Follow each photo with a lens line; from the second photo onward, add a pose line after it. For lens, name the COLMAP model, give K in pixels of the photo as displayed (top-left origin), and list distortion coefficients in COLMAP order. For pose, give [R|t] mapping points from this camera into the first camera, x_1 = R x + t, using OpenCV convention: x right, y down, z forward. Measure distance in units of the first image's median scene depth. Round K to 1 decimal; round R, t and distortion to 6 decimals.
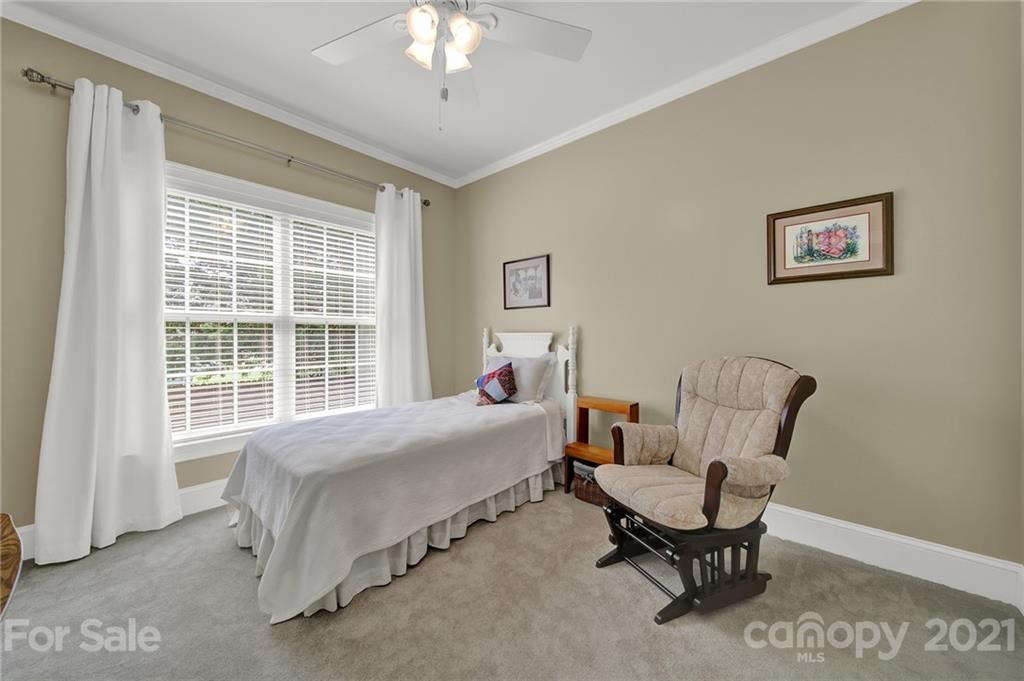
lens RADIAL K [[366.2, 0, 506.7], [0, 366.2, 334.2], [0, 0, 1]] dist [-0.006534, 0.000370]
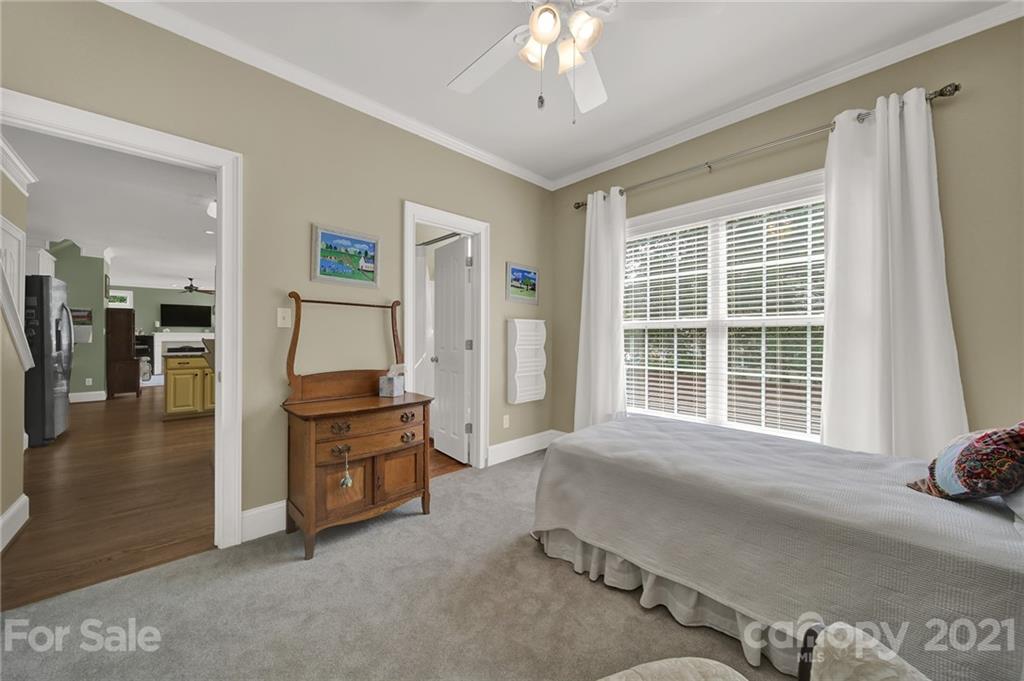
lens RADIAL K [[363.5, 0, 510.0], [0, 363.5, 334.3], [0, 0, 1]] dist [-0.002060, -0.000148]
pose [[-0.076579, -0.007405, -0.997036, 0.580973], [-0.001059, 0.999972, -0.007345, -0.003071], [0.997063, 0.000493, -0.076585, 0.679973]]
